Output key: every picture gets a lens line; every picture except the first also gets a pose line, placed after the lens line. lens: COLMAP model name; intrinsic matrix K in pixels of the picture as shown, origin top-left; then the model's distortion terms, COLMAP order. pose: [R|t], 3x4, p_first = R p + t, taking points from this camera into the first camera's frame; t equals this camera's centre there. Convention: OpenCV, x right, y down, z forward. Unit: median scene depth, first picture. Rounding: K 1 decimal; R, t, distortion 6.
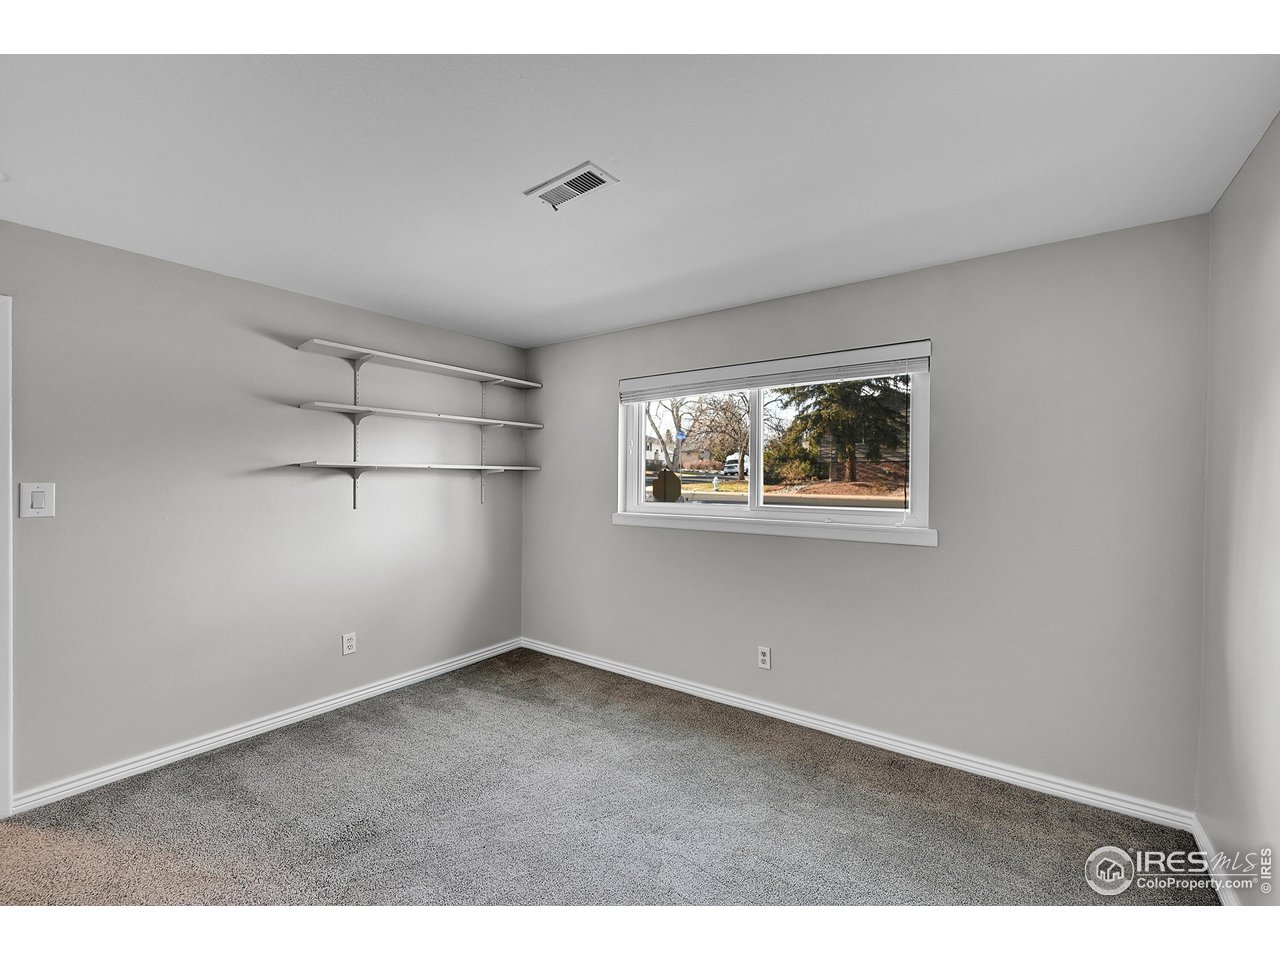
lens RADIAL K [[534.3, 0, 639.9], [0, 534.3, 475.5], [0, 0, 1]] dist [0.000970, 0.000000]
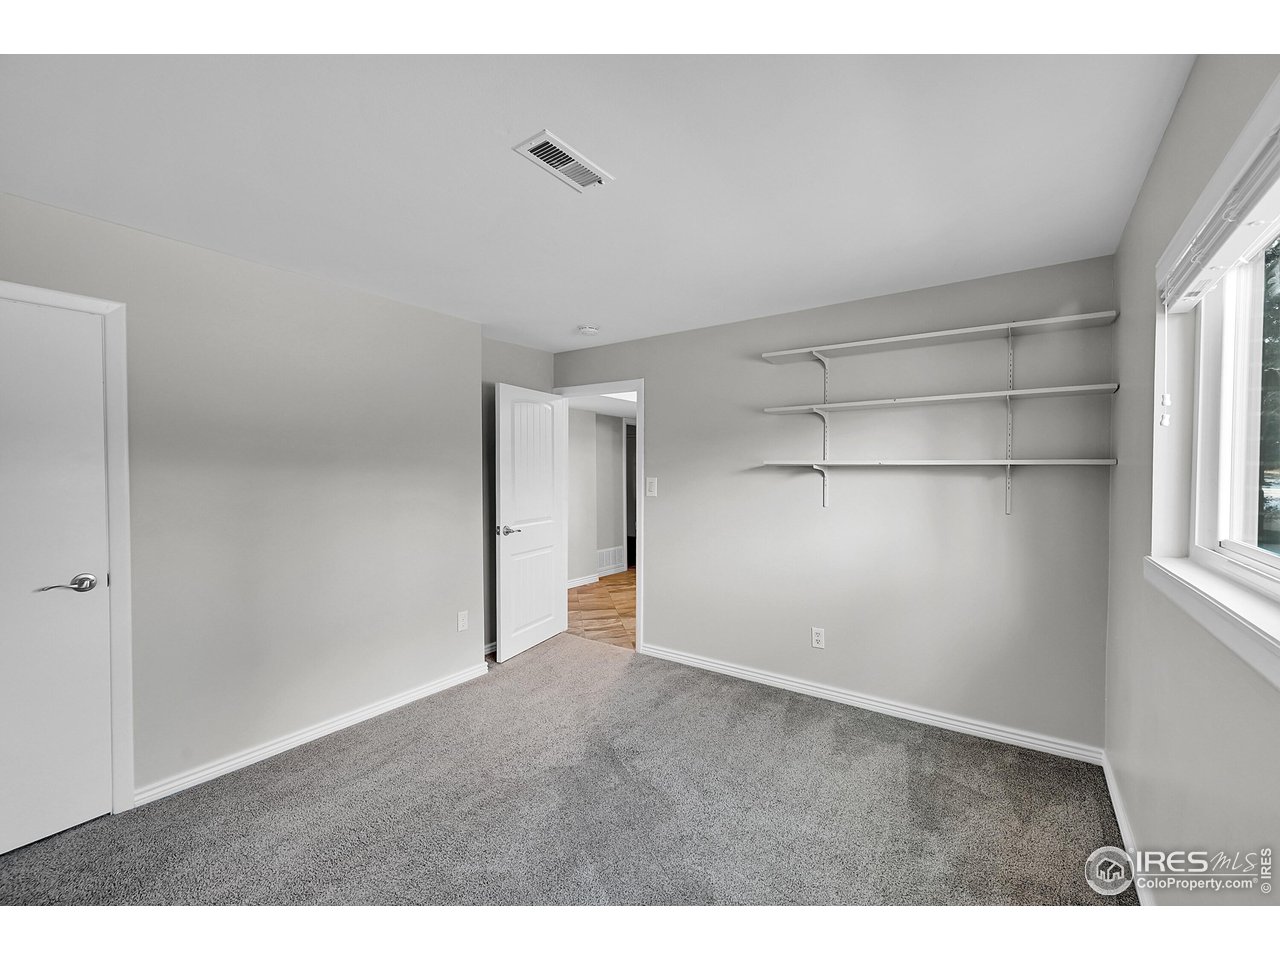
lens RADIAL K [[534.3, 0, 641.1], [0, 534.3, 482.6], [0, 0, 1]] dist [0.000970, 0.000000]
pose [[0.020202, 0.023484, -0.999520, 0.455247], [-0.000673, 0.999724, 0.023475, -0.006941], [0.999796, 0.000198, 0.020213, 0.627375]]
